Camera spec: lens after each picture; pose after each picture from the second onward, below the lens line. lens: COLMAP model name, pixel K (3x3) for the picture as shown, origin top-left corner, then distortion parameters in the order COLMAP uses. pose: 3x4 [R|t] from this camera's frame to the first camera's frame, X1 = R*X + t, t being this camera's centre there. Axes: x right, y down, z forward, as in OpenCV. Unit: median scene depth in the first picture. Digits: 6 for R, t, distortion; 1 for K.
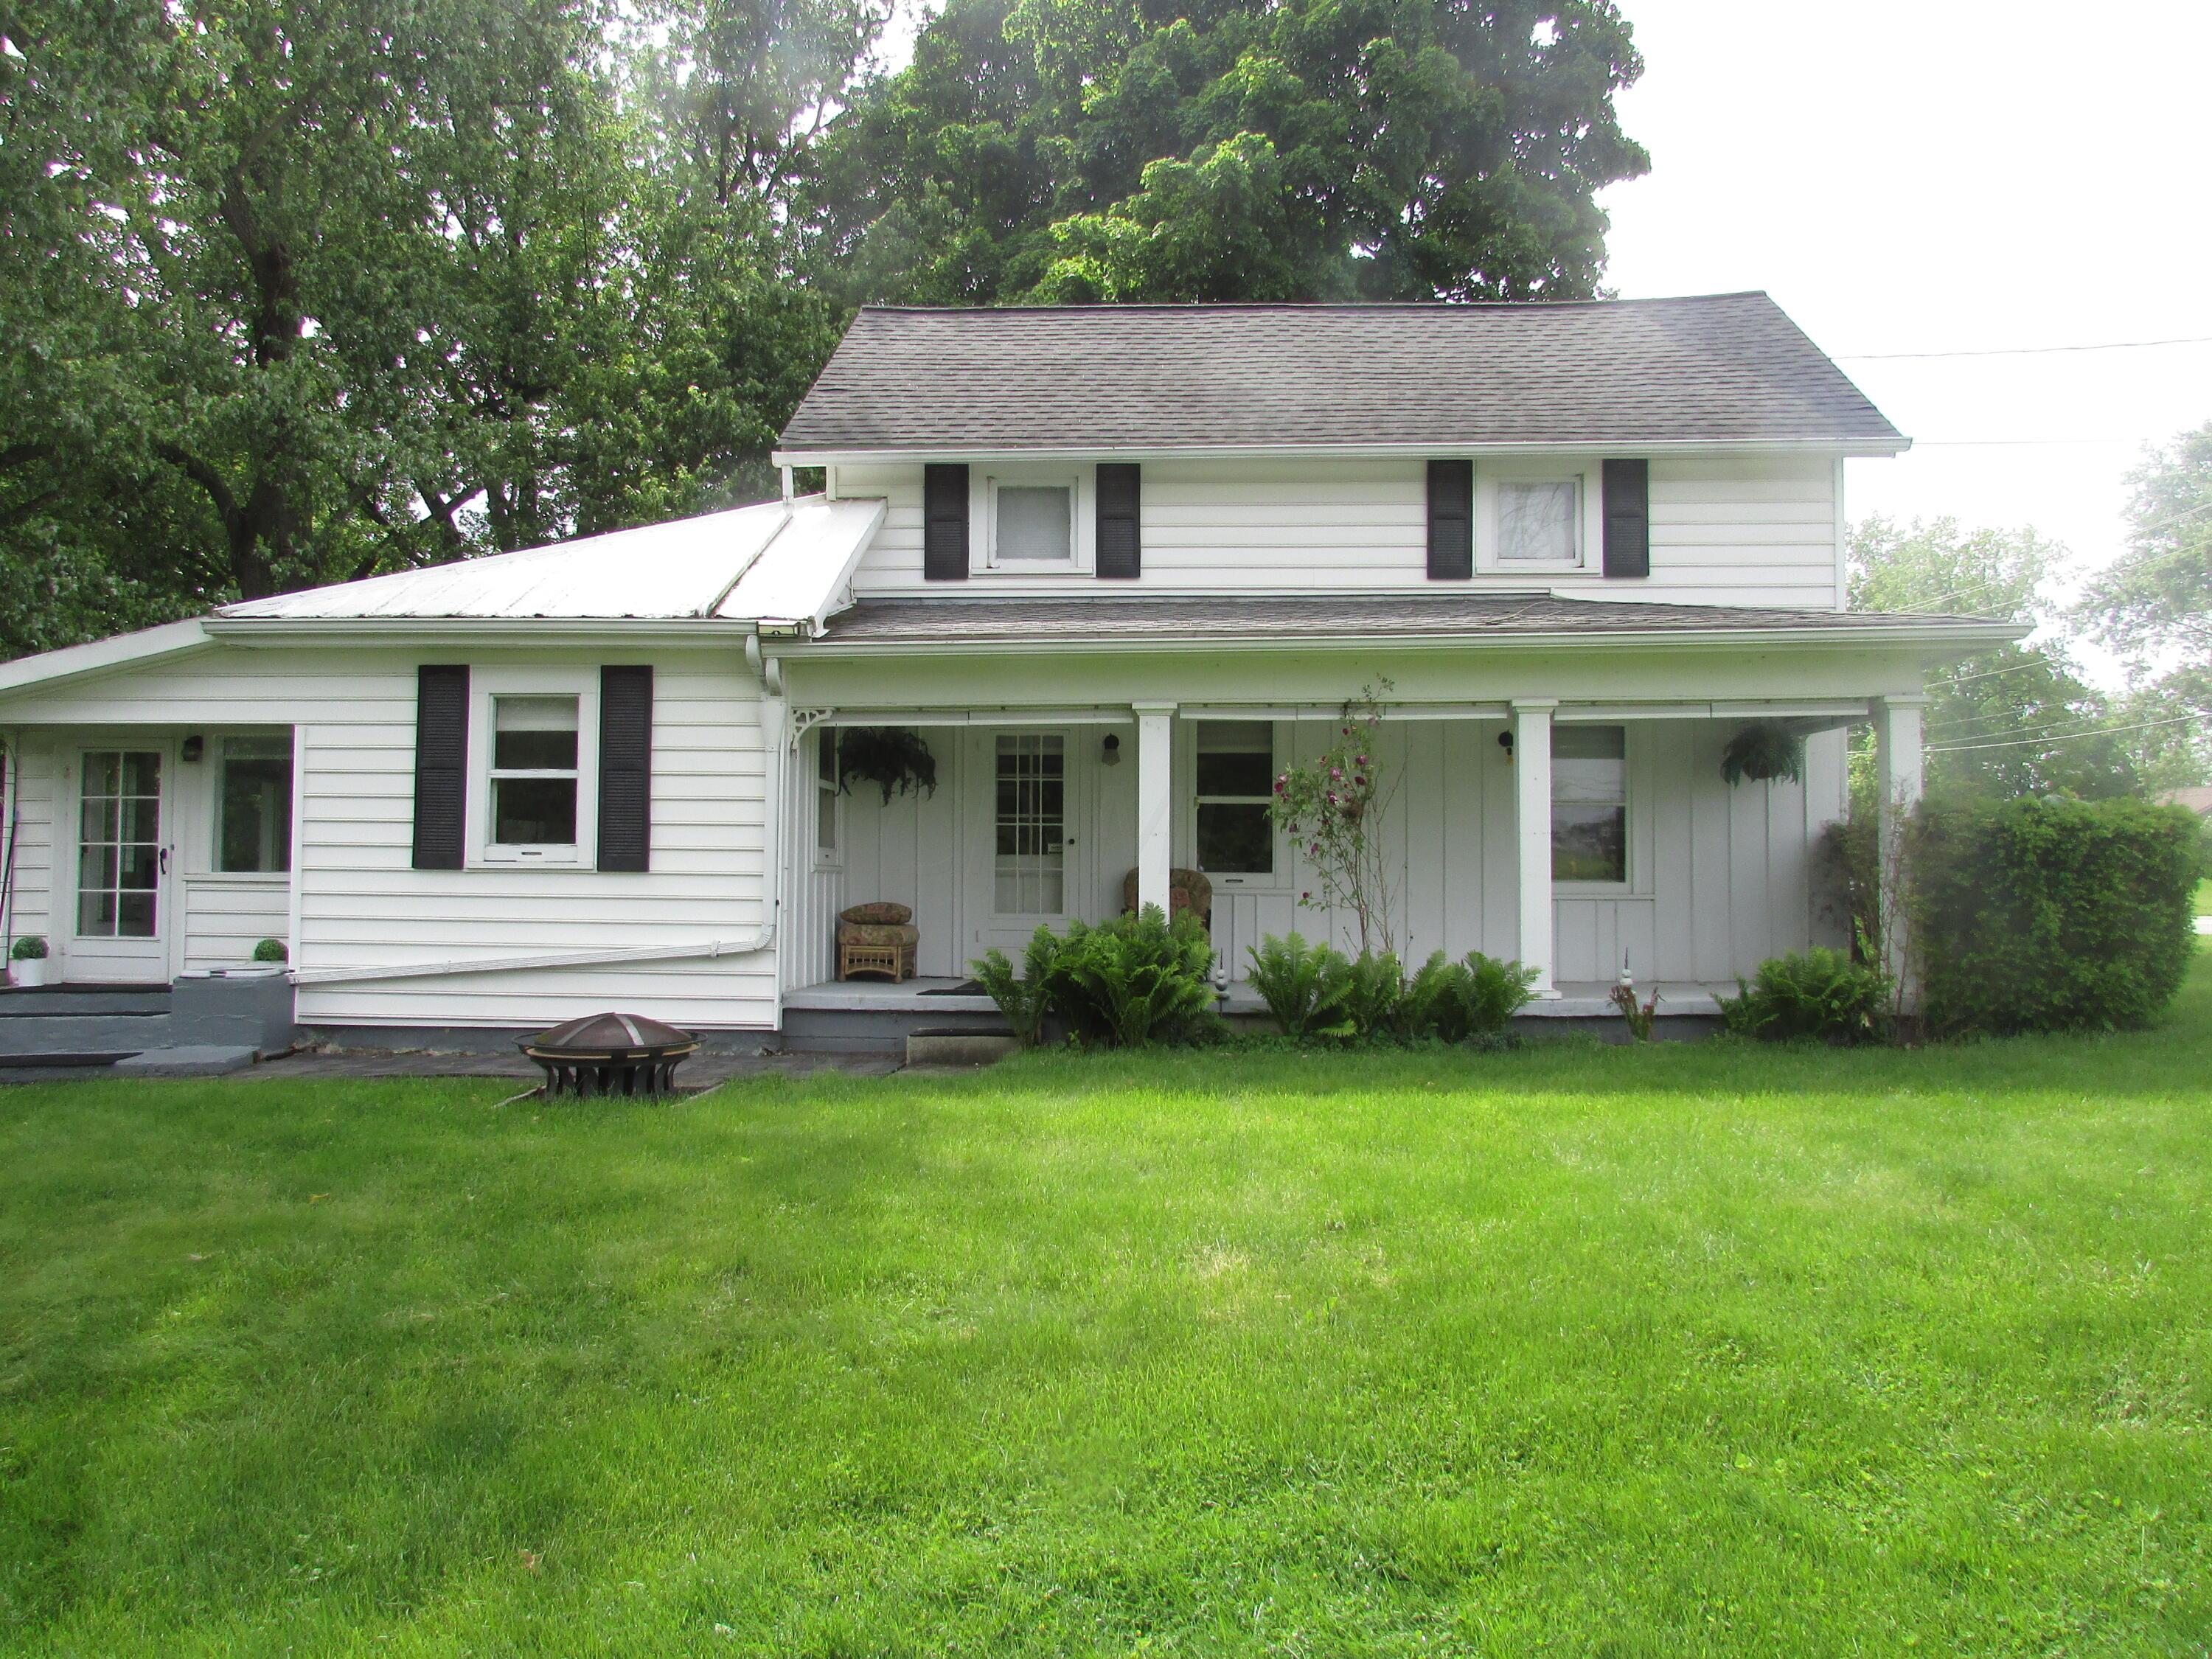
lens RADIAL K [[1587.7, 0, 1112.8], [0, 1587.7, 811.0], [0, 0, 1]] dist [-0.027108, -0.001565]
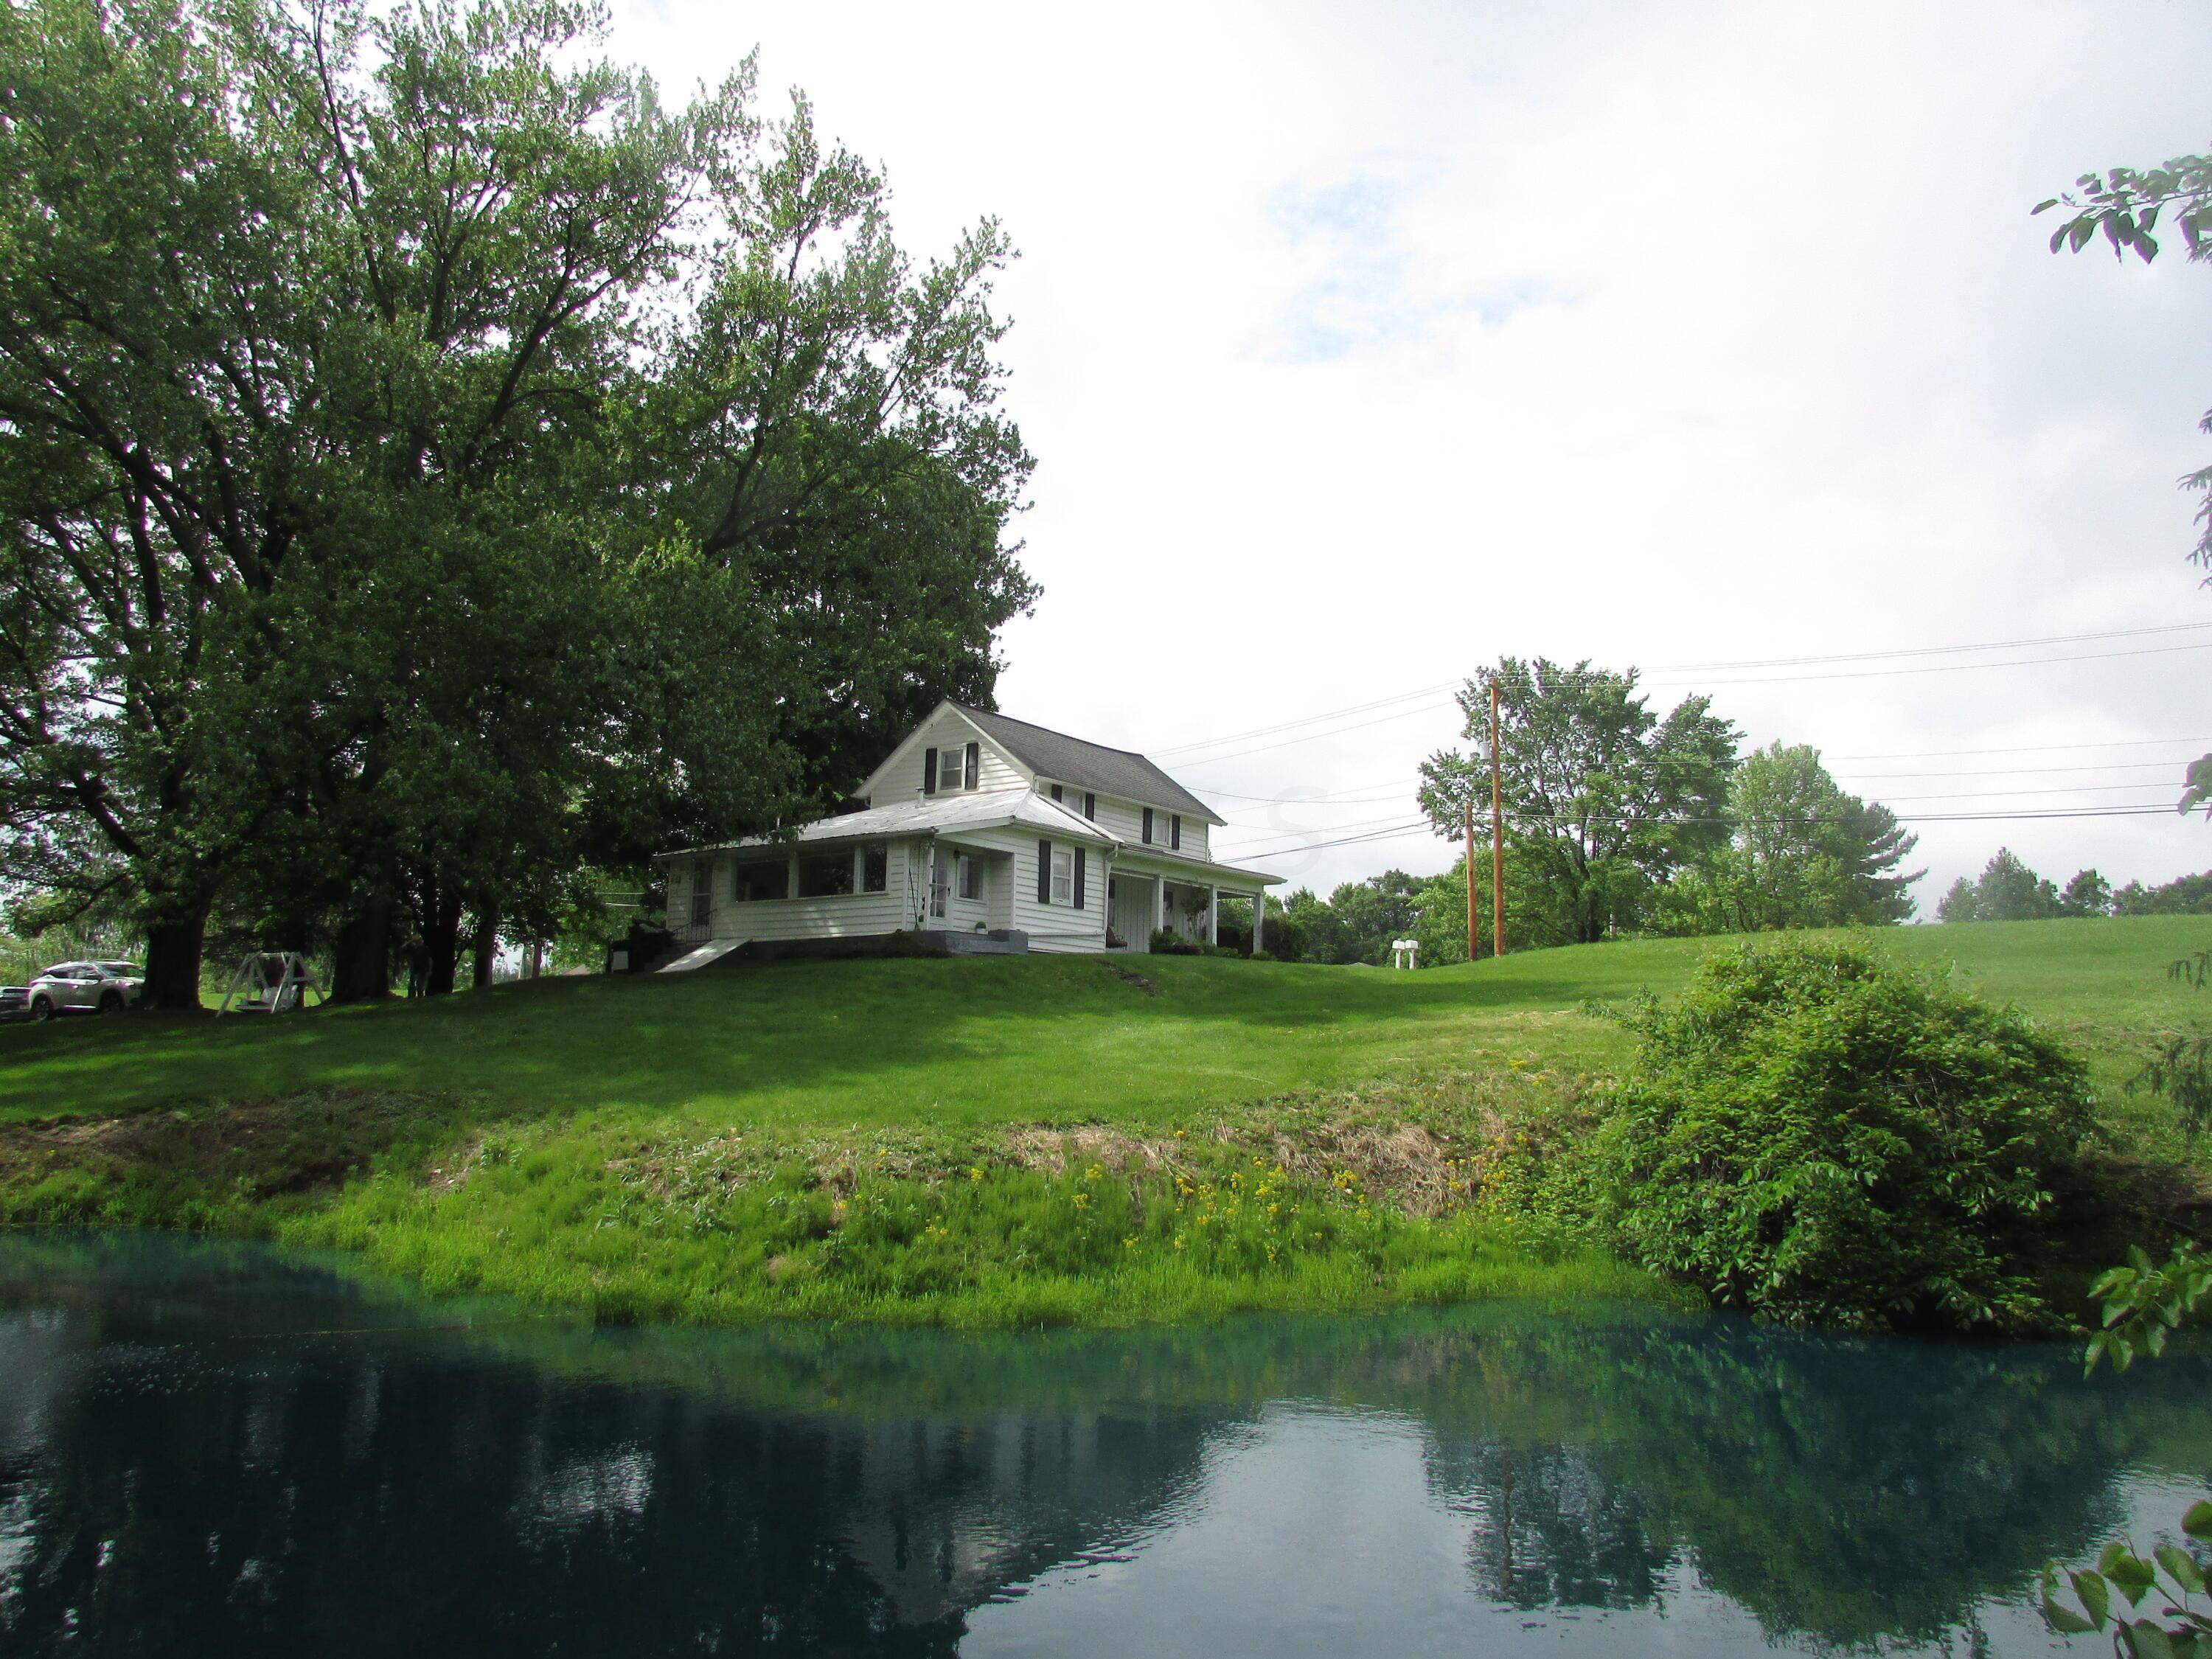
lens RADIAL K [[1606.3, 0, 1123.5], [0, 1606.3, 838.1], [0, 0, 1]] dist [-0.026209, 0.006685]
pose [[0.532828, 0.122359, 0.837331, -3.077162], [-0.036468, 0.991892, -0.121739, 0.297063], [-0.845437, 0.034330, 0.532970, -0.890914]]
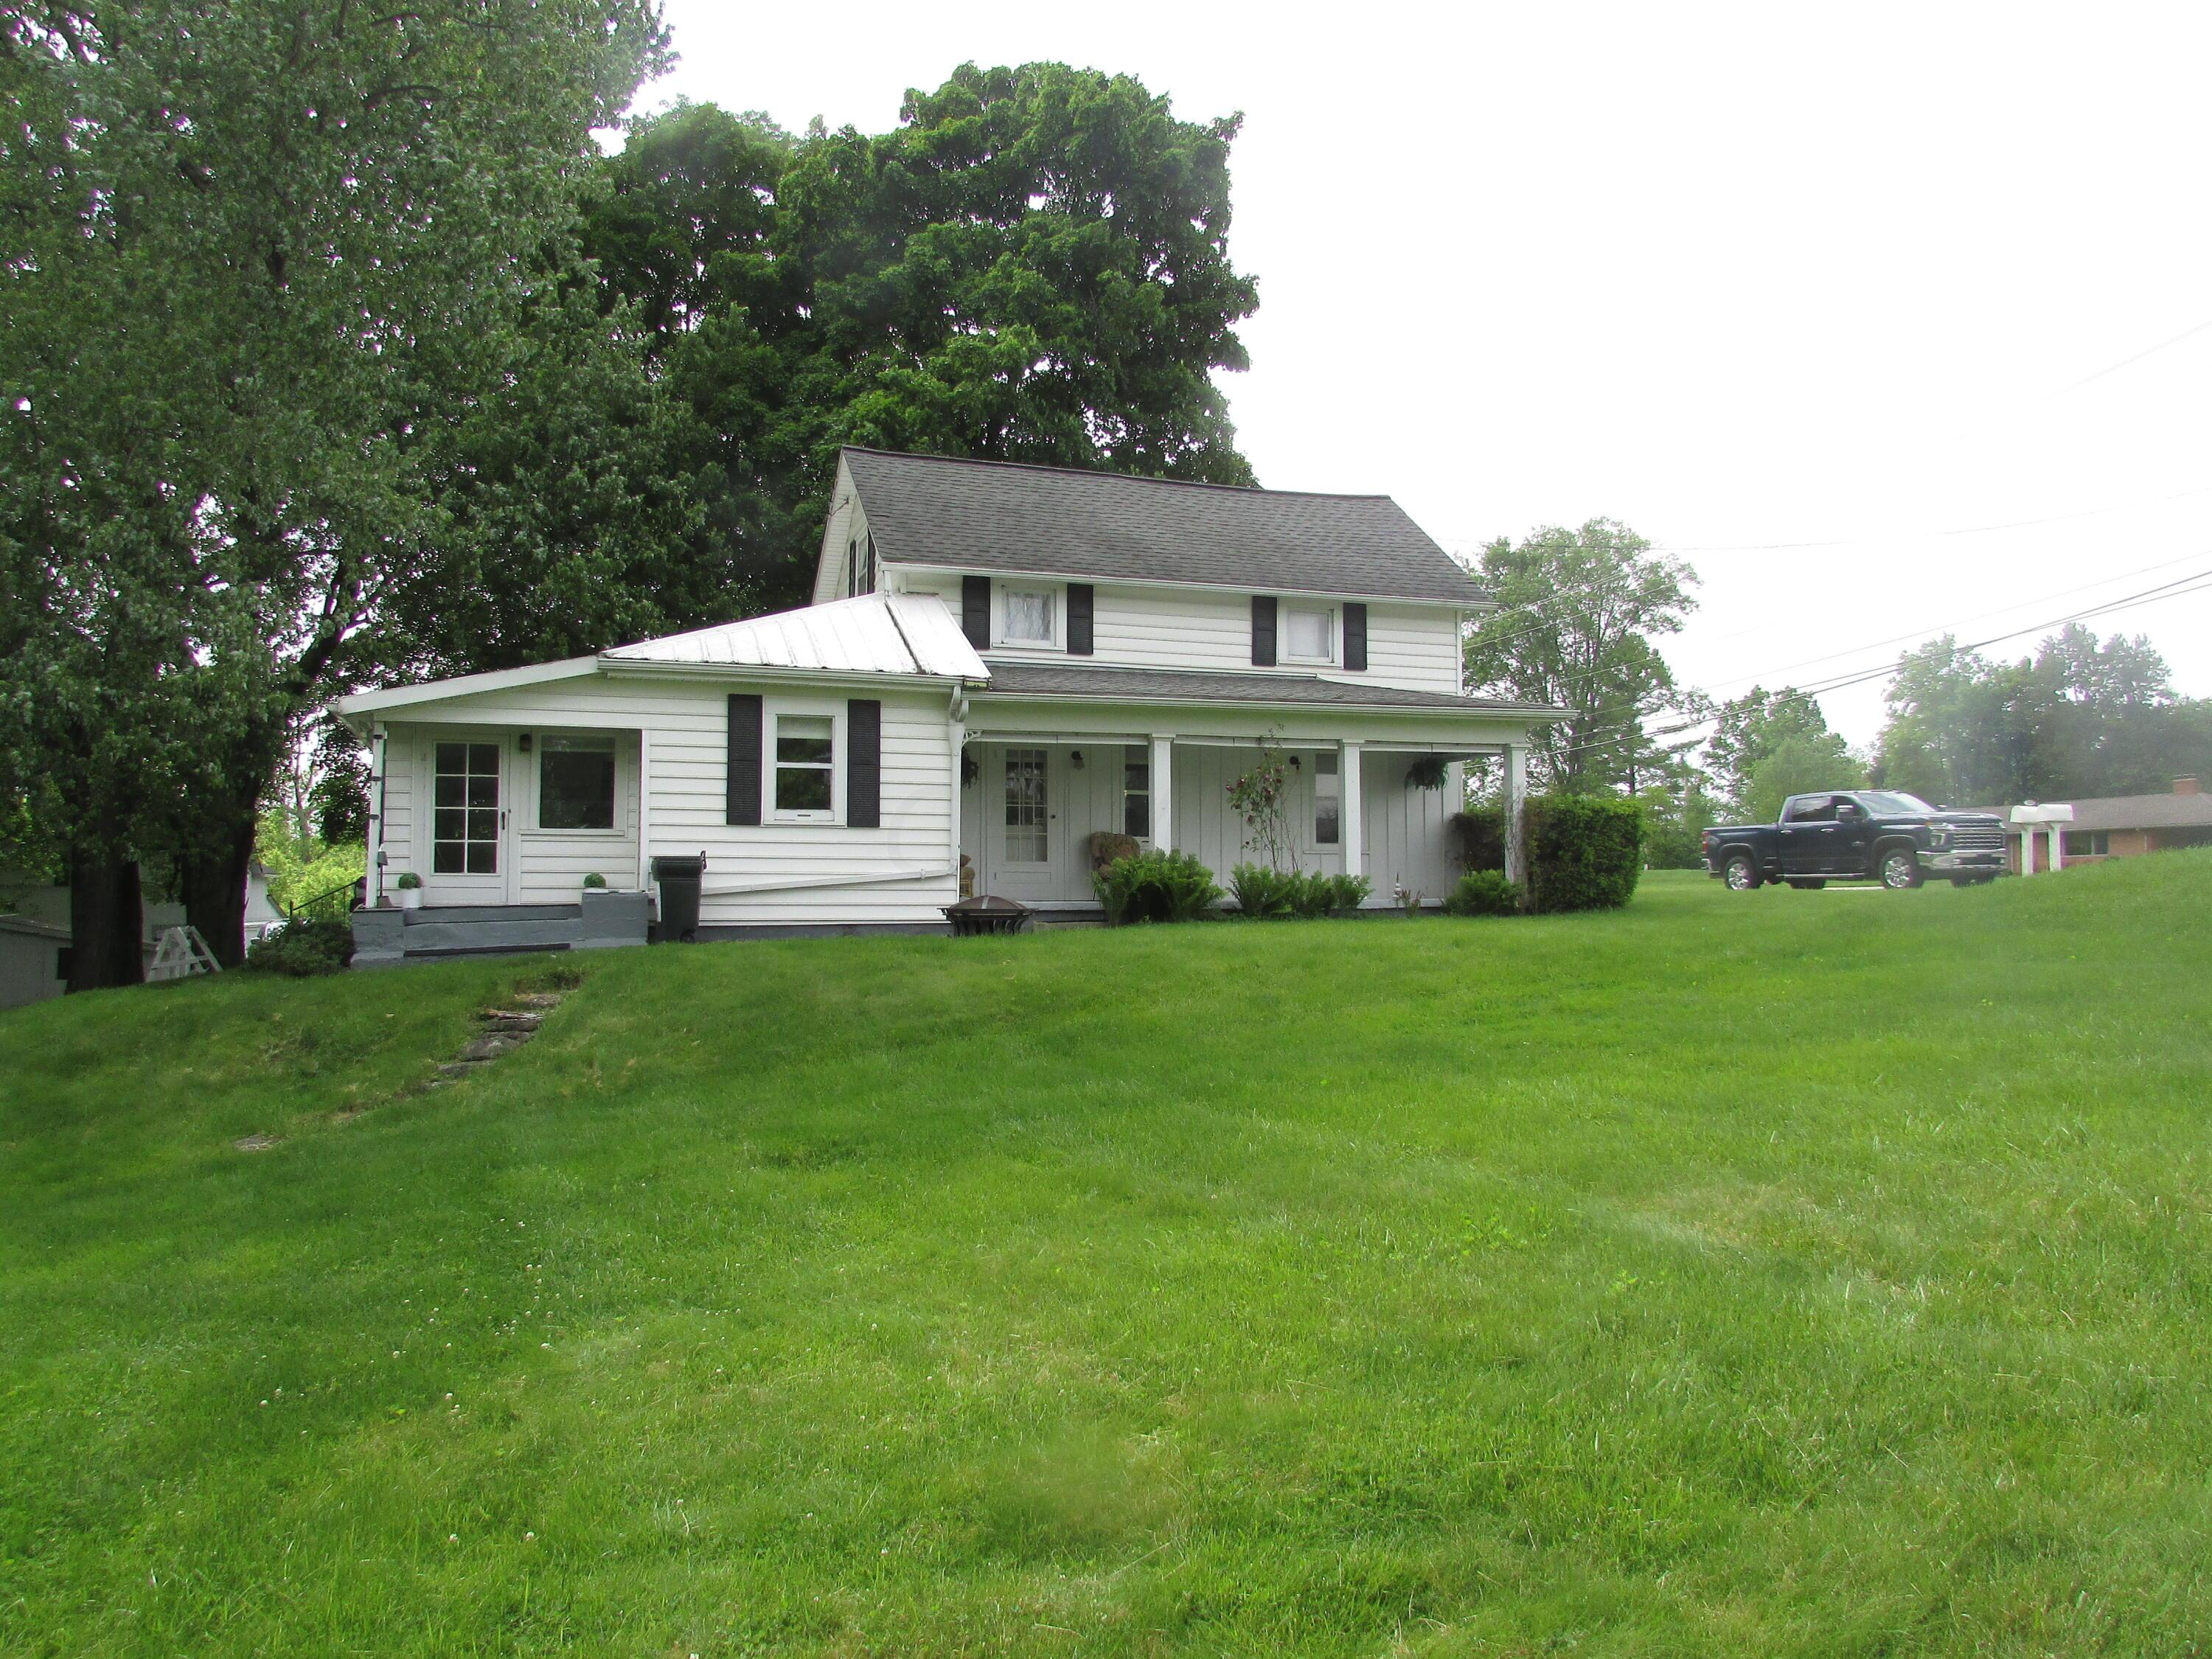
lens RADIAL K [[1587.7, 0, 1112.8], [0, 1587.7, 811.0], [0, 0, 1]] dist [-0.027108, -0.001565]
pose [[0.918547, 0.013425, 0.395084, -0.700933], [-0.006935, 0.999817, -0.017850, 0.047587], [-0.395251, 0.013656, 0.918472, -0.573757]]
